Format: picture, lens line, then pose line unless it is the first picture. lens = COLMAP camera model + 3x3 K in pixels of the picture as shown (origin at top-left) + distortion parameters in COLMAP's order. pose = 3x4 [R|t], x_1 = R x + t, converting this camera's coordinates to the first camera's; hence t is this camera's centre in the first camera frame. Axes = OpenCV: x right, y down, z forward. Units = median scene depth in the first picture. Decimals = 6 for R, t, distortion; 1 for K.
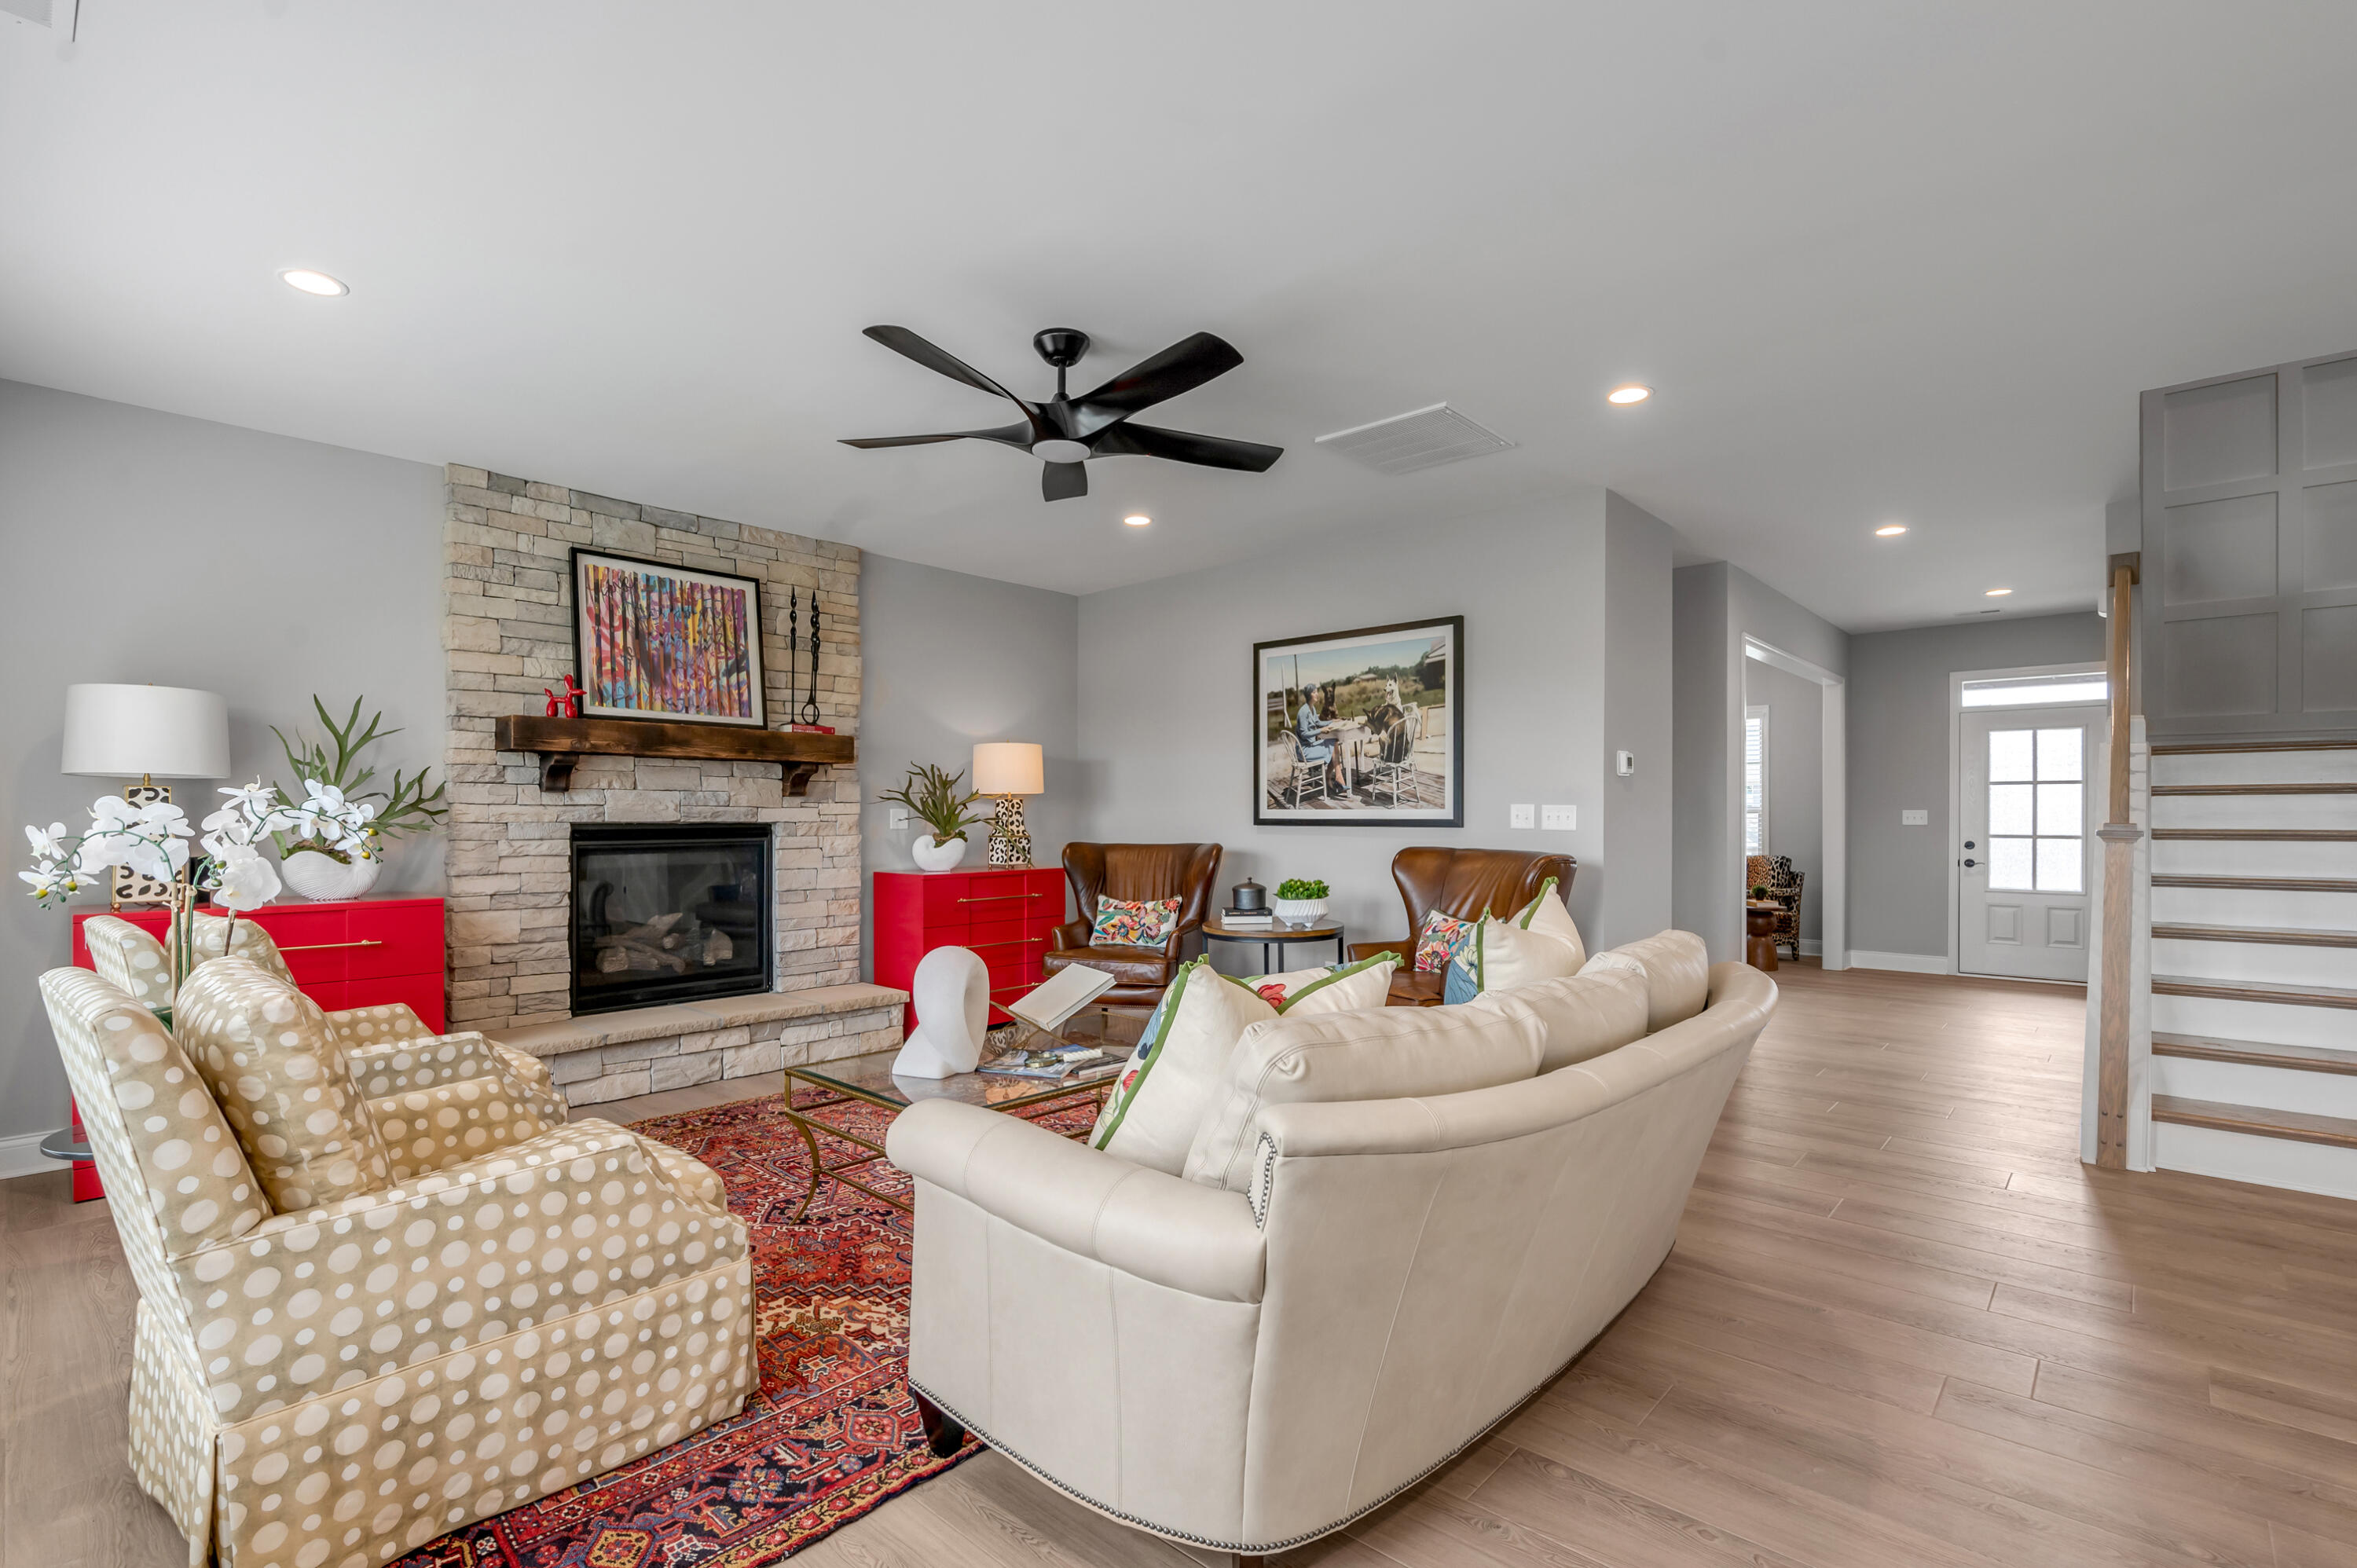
lens RADIAL K [[1071.8, 0, 1168.6], [0, 1071.8, 821.8], [0, 0, 1]] dist [-0.002939, -0.000170]
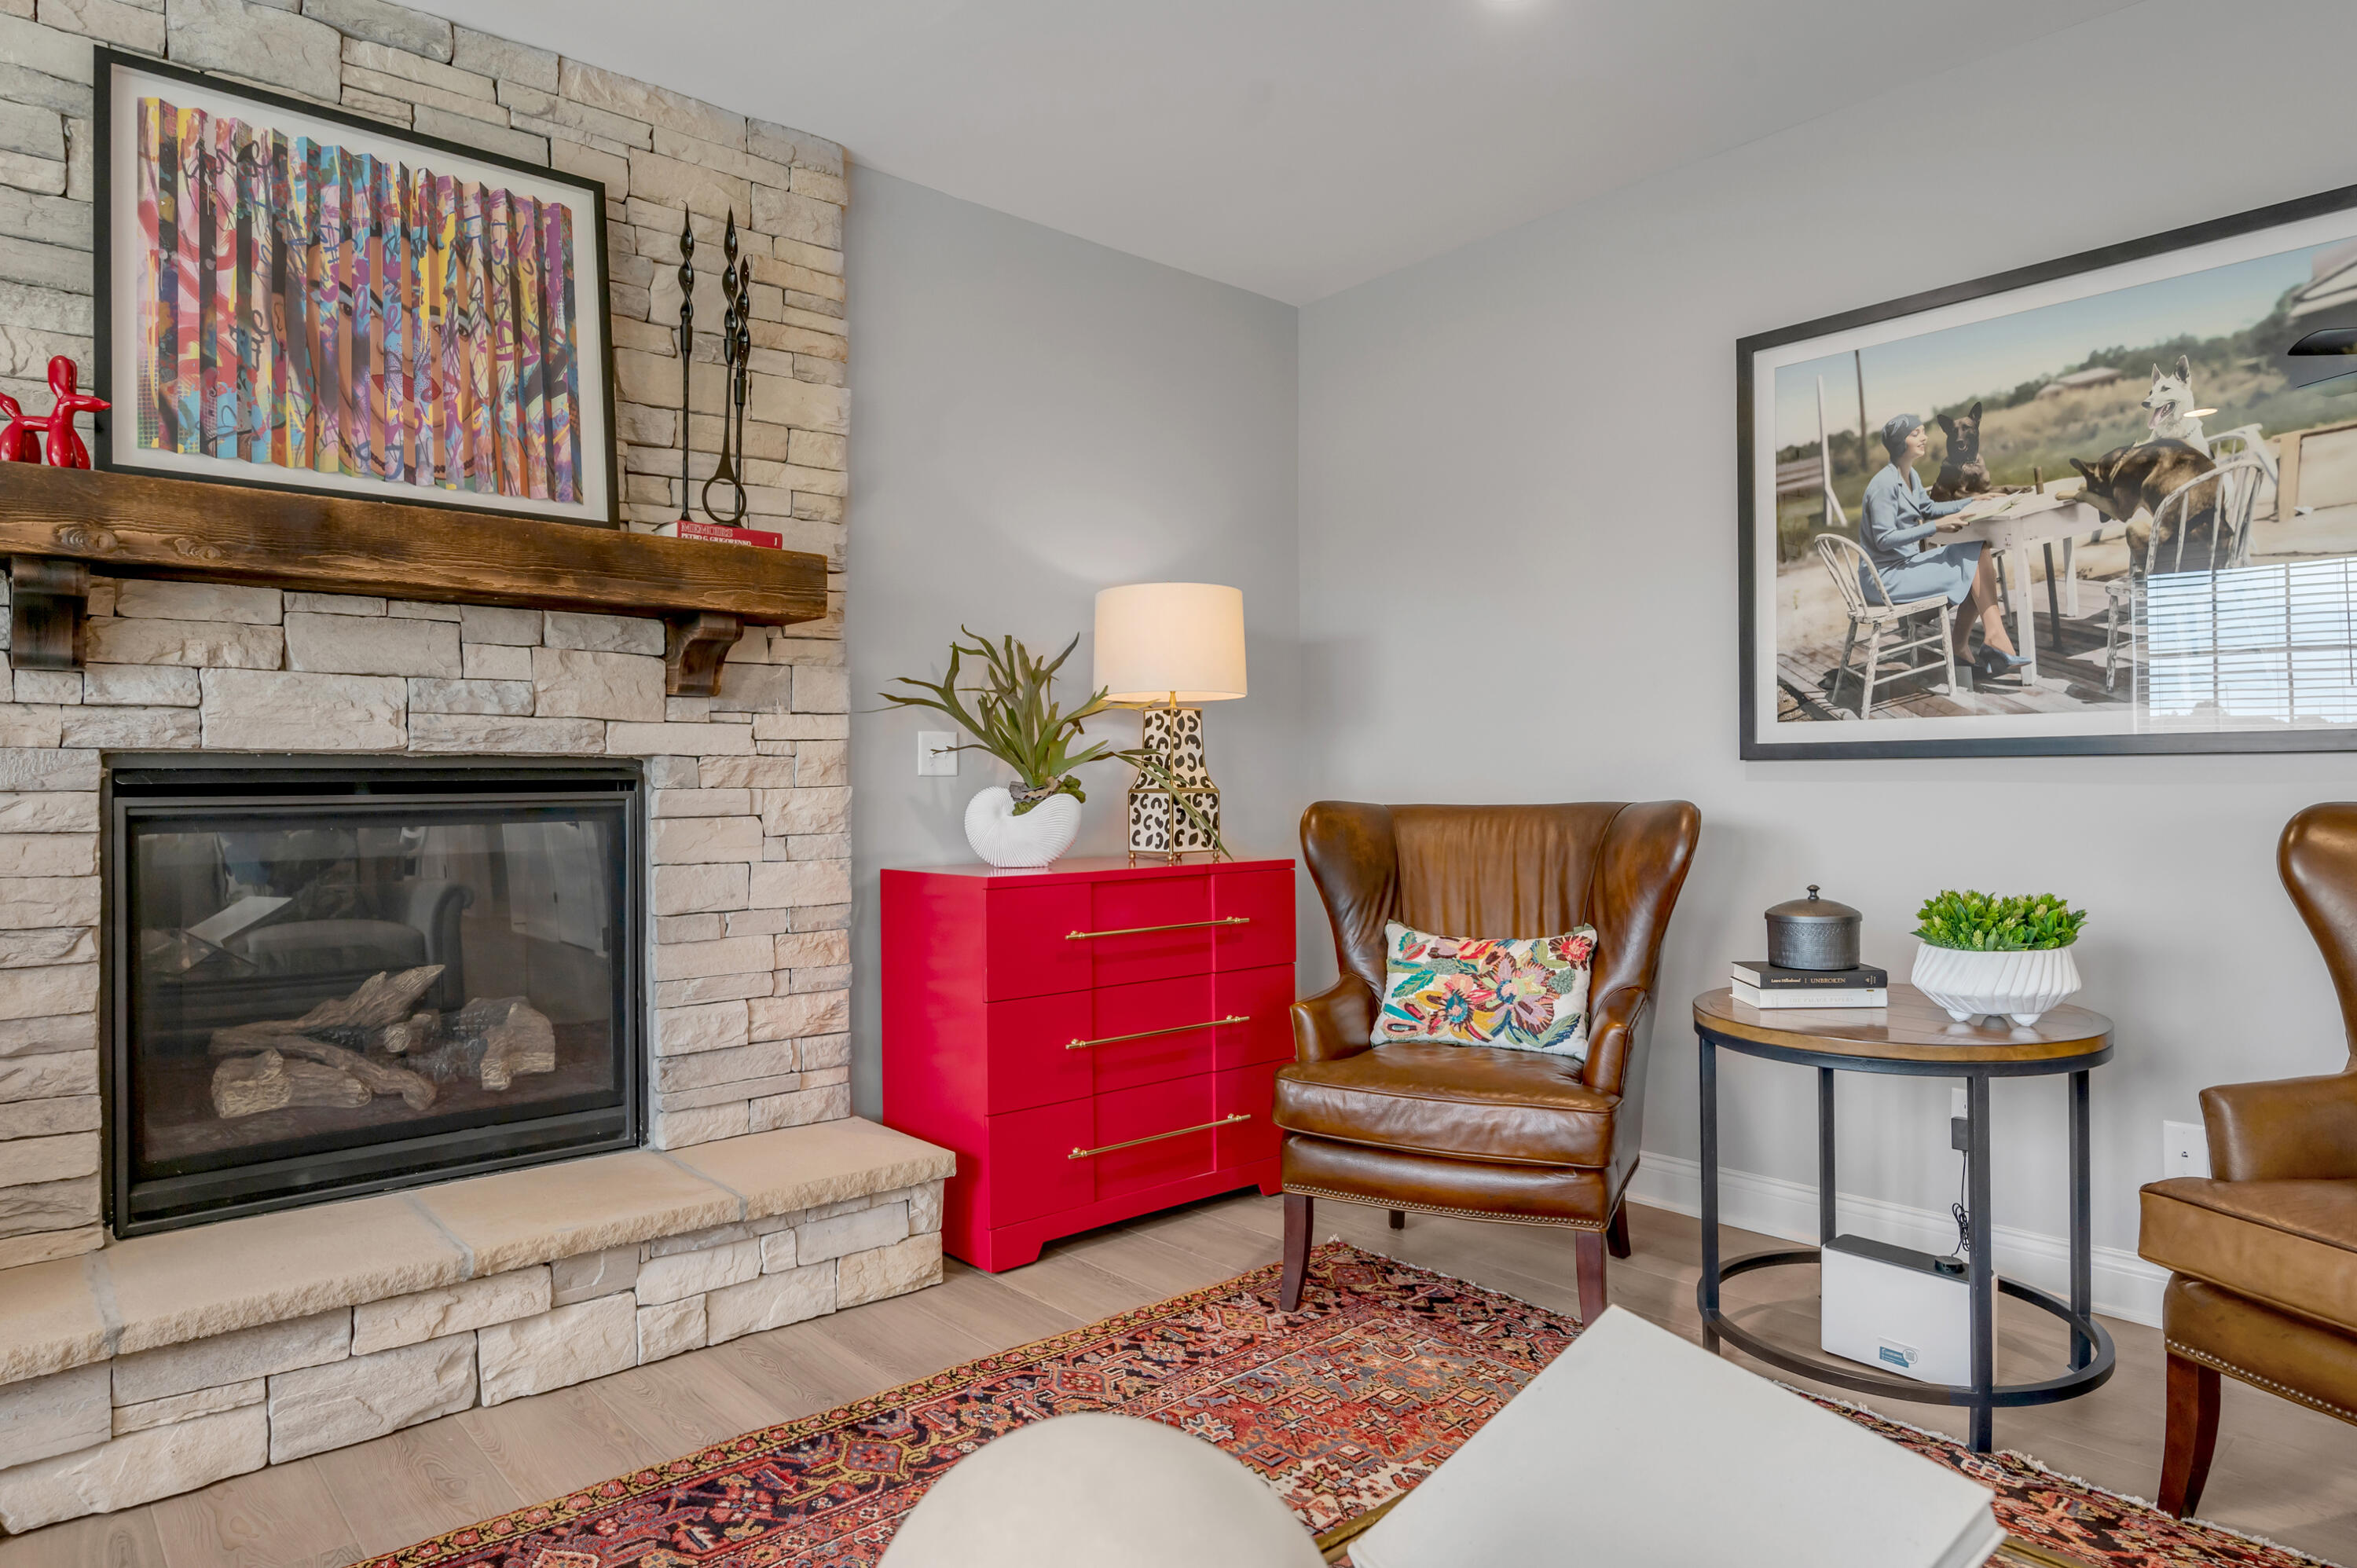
lens RADIAL K [[1387.3, 0, 1178.5], [0, 1387.3, 784.0], [0, 0, 1]] dist [-0.007240, -0.001494]
pose [[0.994779, -0.006145, -0.101864, -0.105278], [0.005582, 0.999968, -0.005807, 0.017399], [0.101897, 0.005208, 0.994781, 0.500723]]
